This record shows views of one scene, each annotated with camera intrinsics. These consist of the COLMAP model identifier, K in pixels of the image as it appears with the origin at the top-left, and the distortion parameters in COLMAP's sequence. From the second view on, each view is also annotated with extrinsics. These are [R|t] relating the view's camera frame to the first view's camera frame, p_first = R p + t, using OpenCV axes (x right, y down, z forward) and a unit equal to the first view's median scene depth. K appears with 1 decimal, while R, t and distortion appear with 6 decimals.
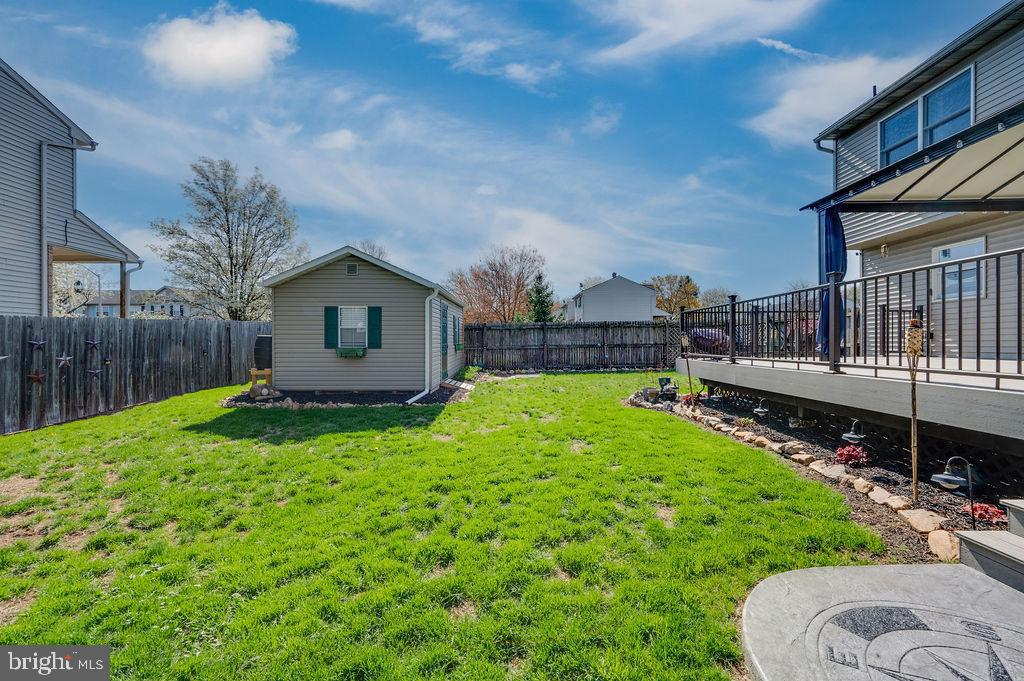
lens RADIAL K [[402.5, 0, 518.0], [0, 402.5, 343.4], [0, 0, 1]] dist [-0.000247, -0.000345]
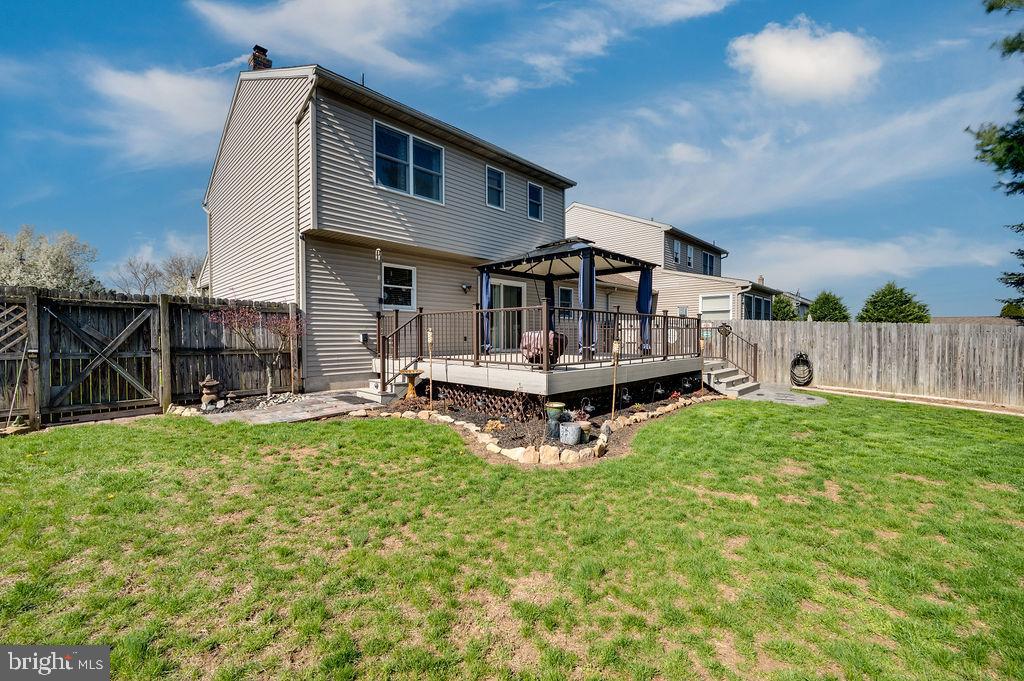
lens RADIAL K [[402.5, 0, 504.5], [0, 402.5, 349.7], [0, 0, 1]] dist [-0.000247, -0.000345]
pose [[-0.698365, -0.025441, 0.715290, -0.045971], [0.002979, 0.999256, 0.038449, -0.035332], [-0.715736, 0.028982, -0.697769, 1.764682]]
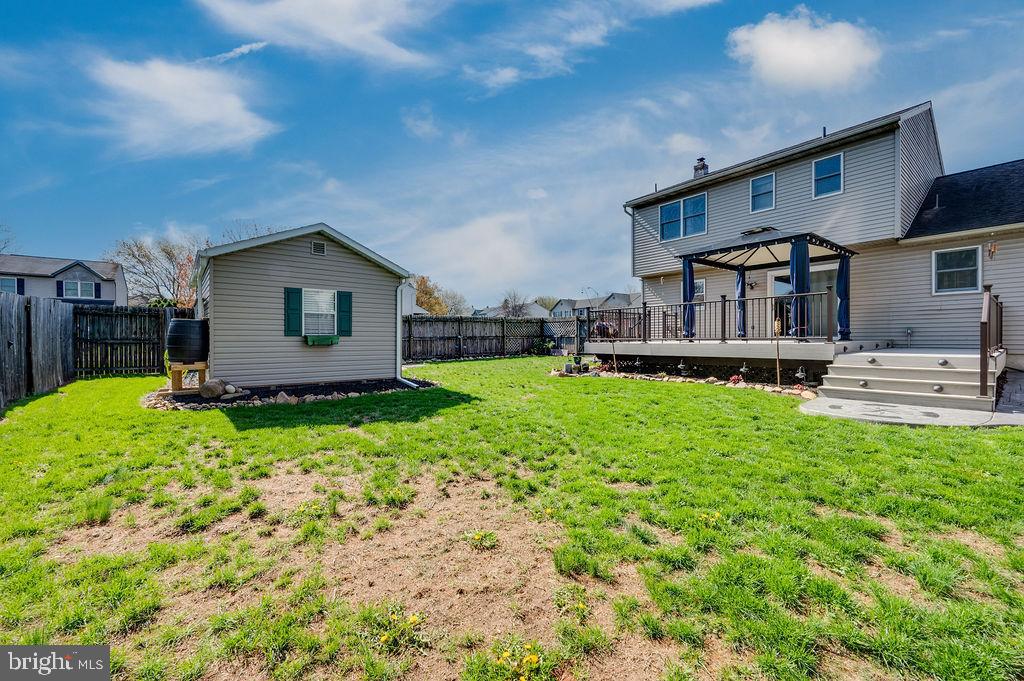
lens RADIAL K [[402.5, 0, 523.9], [0, 402.5, 344.0], [0, 0, 1]] dist [-0.000247, -0.000345]
pose [[0.782839, -0.010753, 0.622131, -0.781646], [0.006496, 0.999937, 0.009109, 0.032044], [-0.622190, -0.003090, 0.782860, 0.002651]]
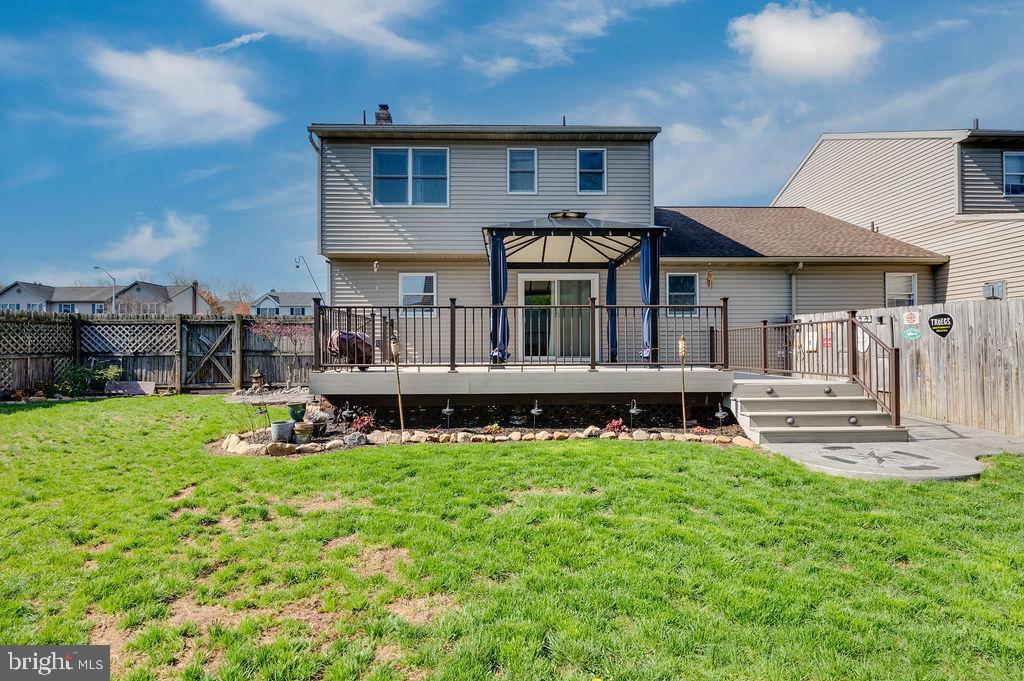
lens RADIAL K [[477.5, 0, 511.6], [0, 477.5, 351.6], [0, 0, 1]] dist [0.002696, -0.002145]
pose [[-0.017101, -0.001987, 0.999852, -0.485729], [0.006850, 0.999974, 0.002105, 0.002484], [-0.999830, 0.006885, -0.017087, 0.776600]]
